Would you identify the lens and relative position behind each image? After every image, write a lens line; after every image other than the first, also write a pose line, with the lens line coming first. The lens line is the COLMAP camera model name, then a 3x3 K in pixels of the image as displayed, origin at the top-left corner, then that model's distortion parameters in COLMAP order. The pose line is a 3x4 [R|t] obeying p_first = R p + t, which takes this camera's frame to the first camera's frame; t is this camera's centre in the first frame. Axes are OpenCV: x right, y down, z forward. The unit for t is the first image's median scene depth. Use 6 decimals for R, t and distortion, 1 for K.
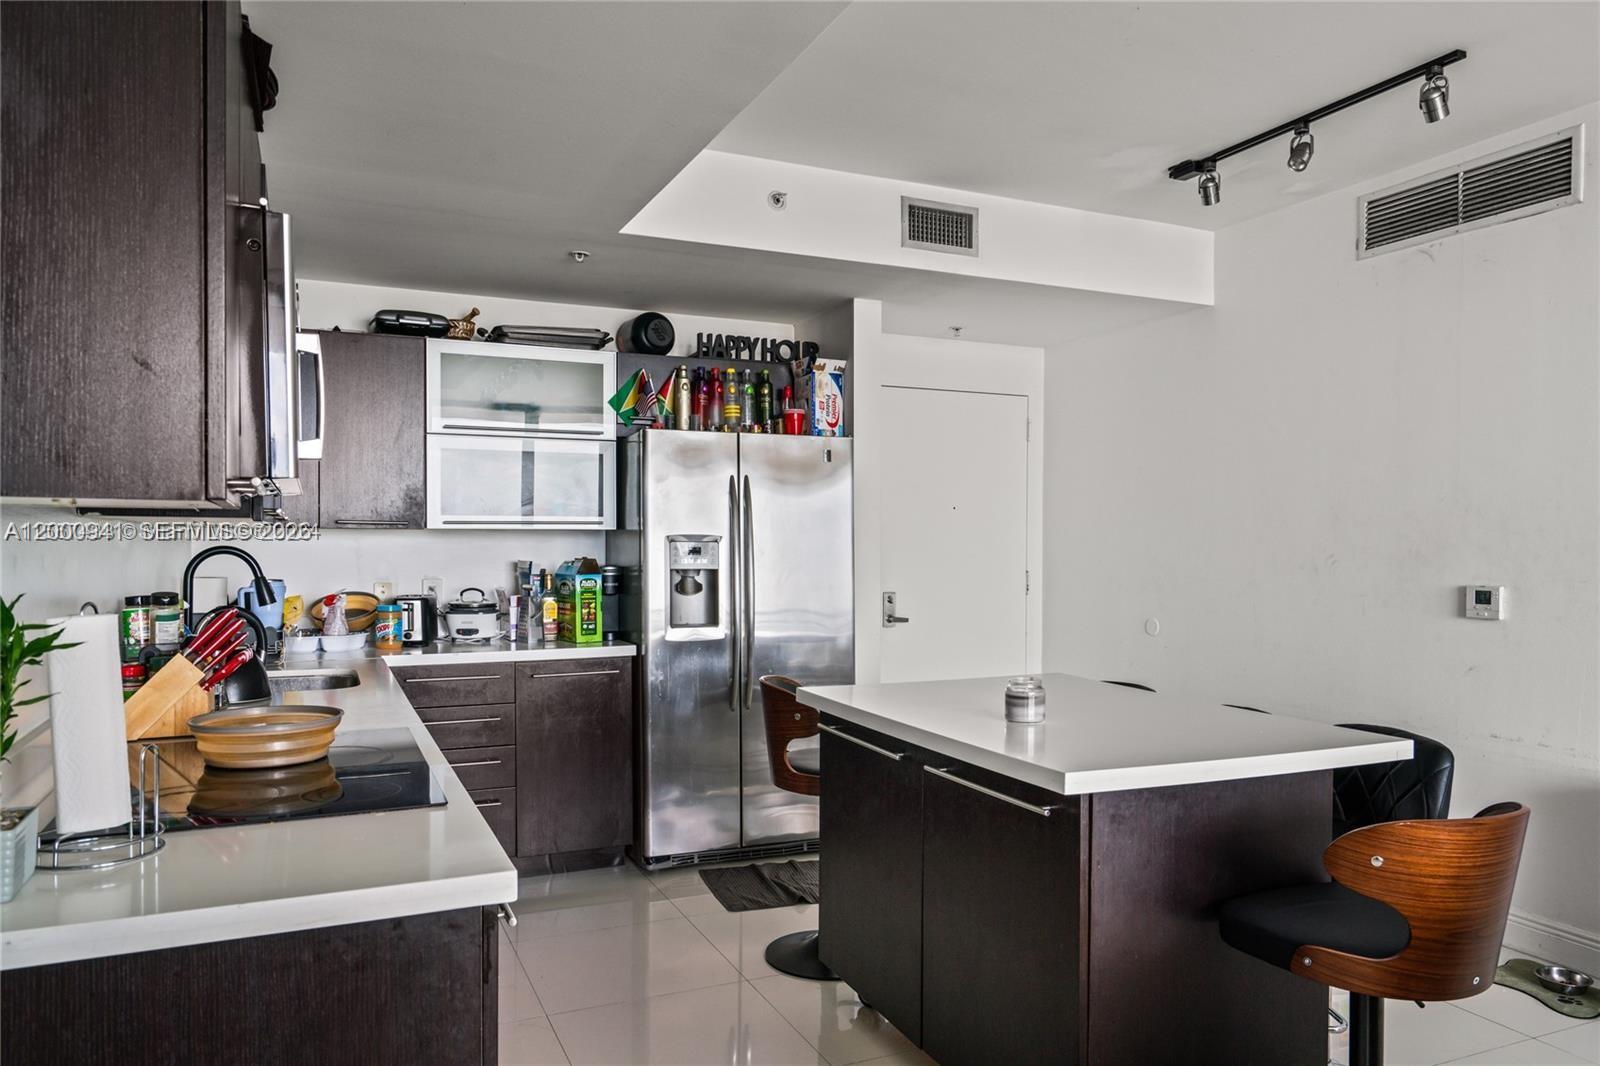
lens RADIAL K [[1101.3, 0, 801.0], [0, 1101.3, 559.2], [0, 0, 1]] dist [0.000851, -0.003435]
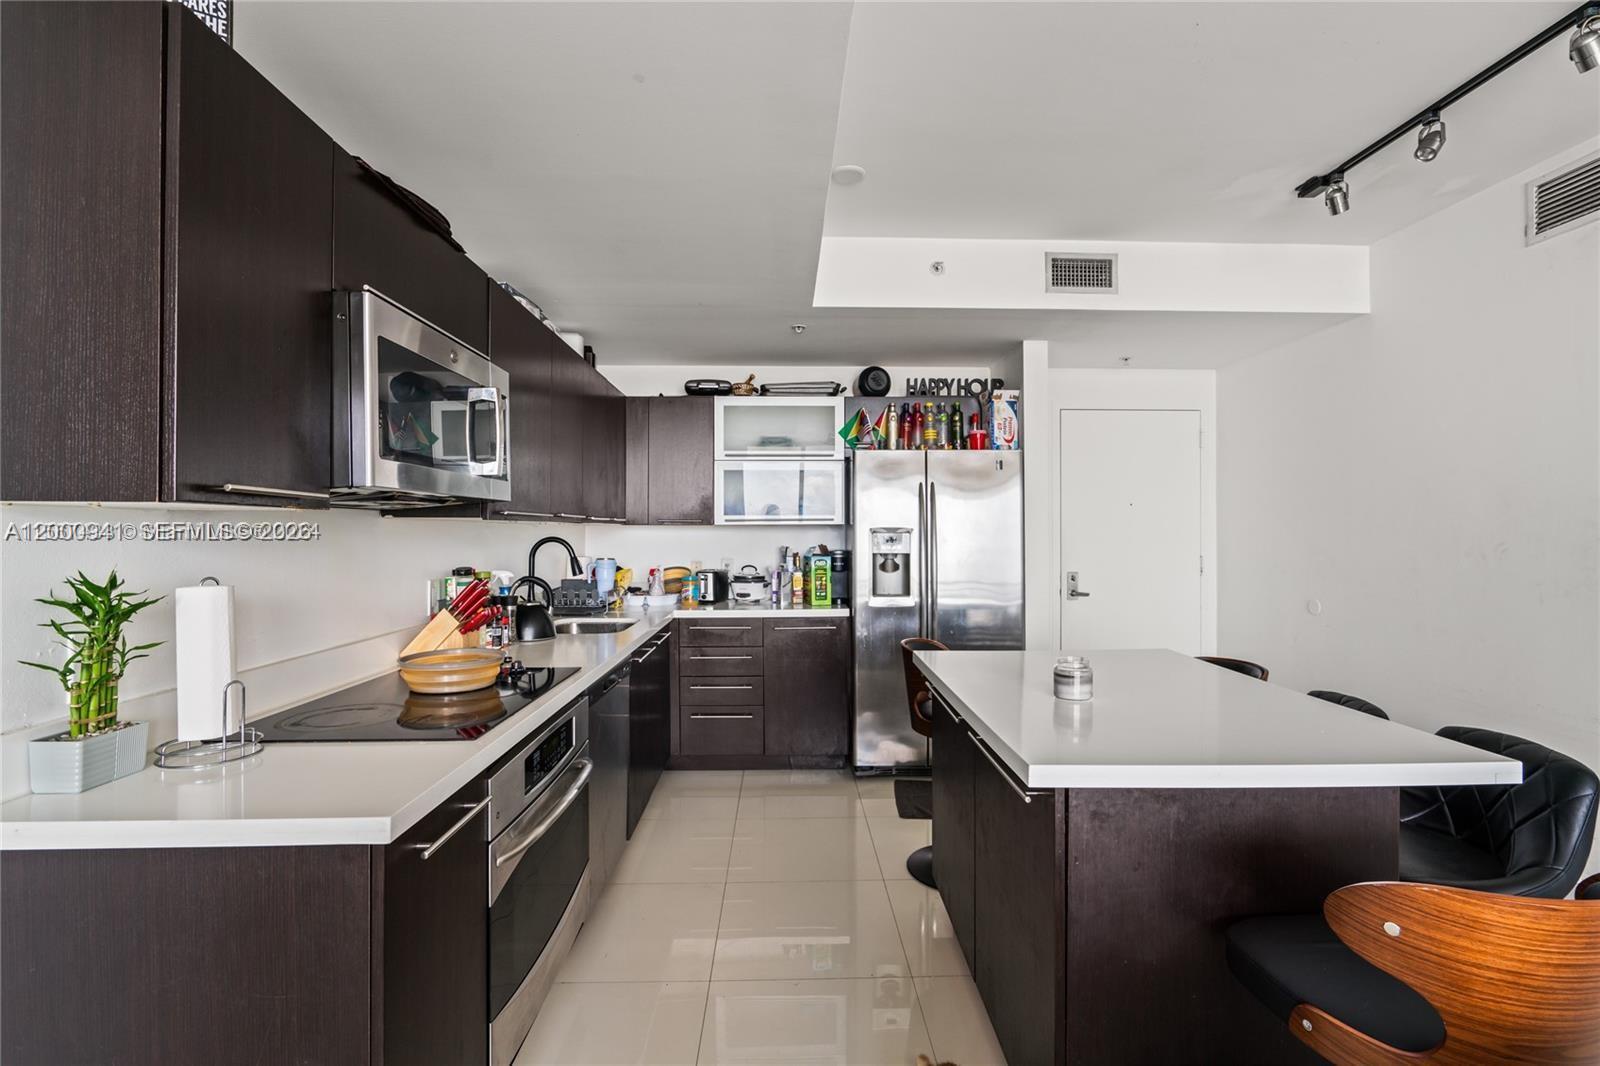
lens RADIAL K [[722.6, 0, 801.6], [0, 722.6, 529.4], [0, 0, 1]] dist [-0.007681, 0.001612]
pose [[0.923873, -0.006370, -0.382647, 0.138712], [-0.001677, 0.999784, -0.020692, -0.001623], [0.382697, 0.019759, 0.923663, 0.147331]]
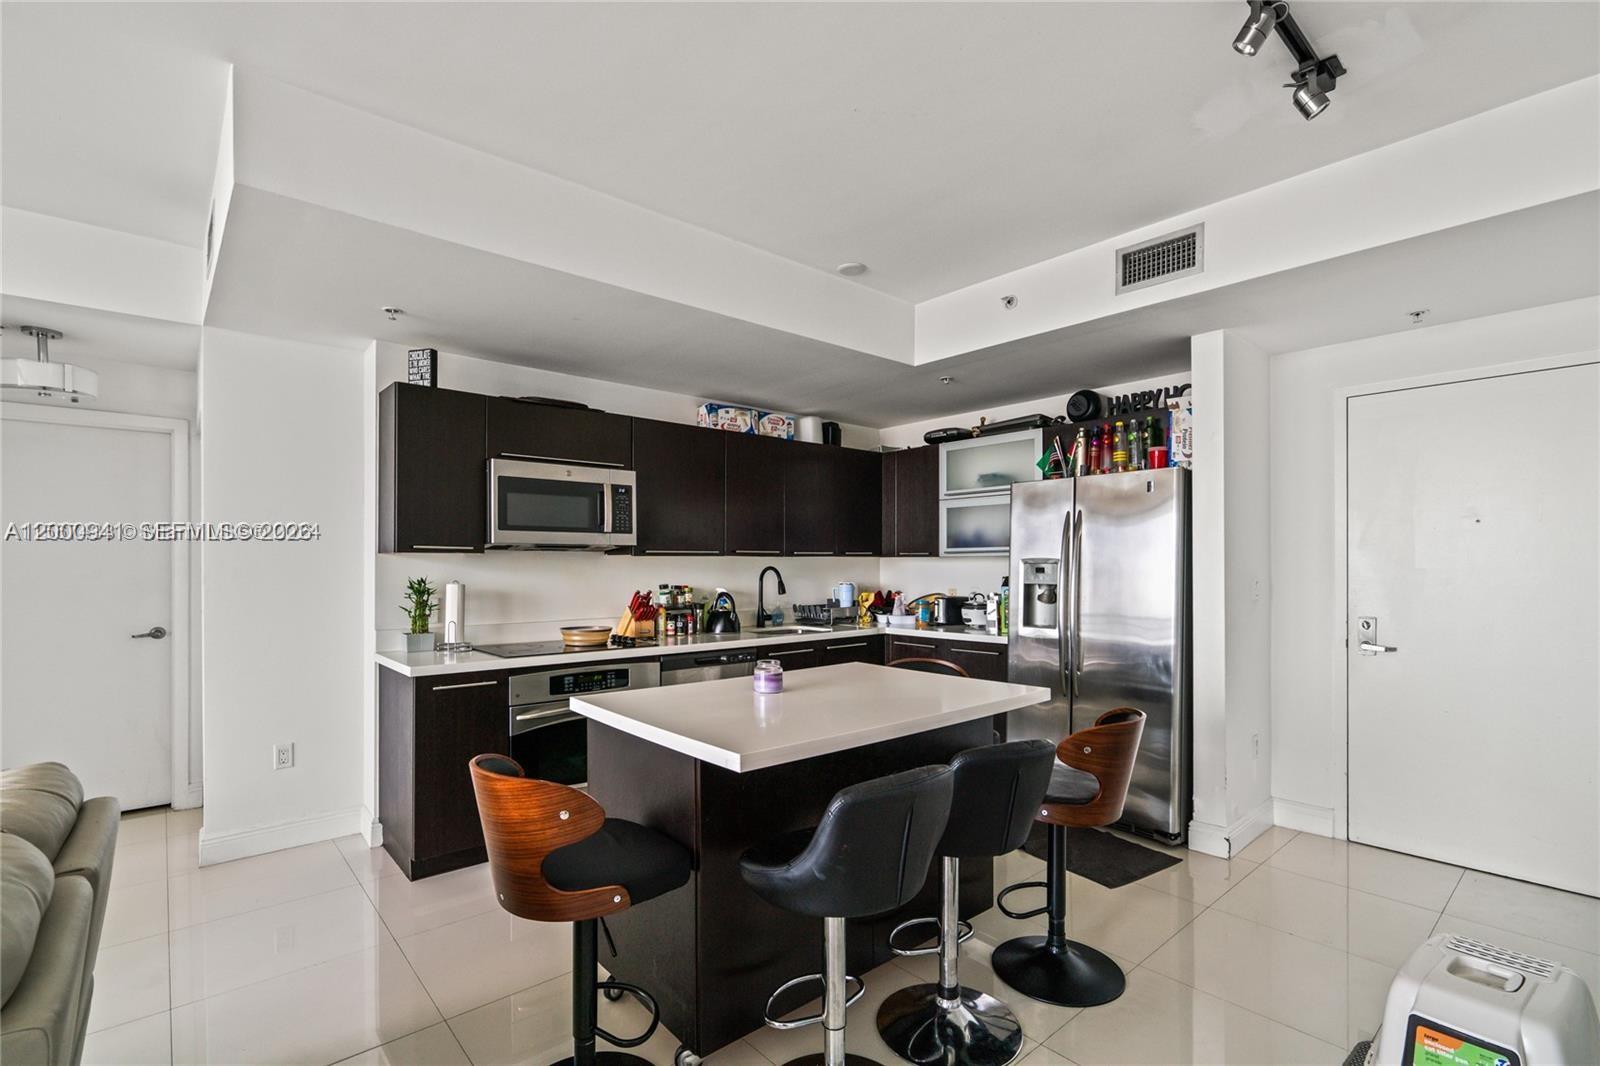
lens RADIAL K [[727.4, 0, 797.9], [0, 727.4, 563.6], [0, 0, 1]] dist [-0.001548, -0.000334]
pose [[0.293575, -0.004151, -0.955927, 0.659358], [-0.013702, 0.999870, -0.008550, -0.004125], [0.955838, 0.015608, 0.293480, 0.461354]]
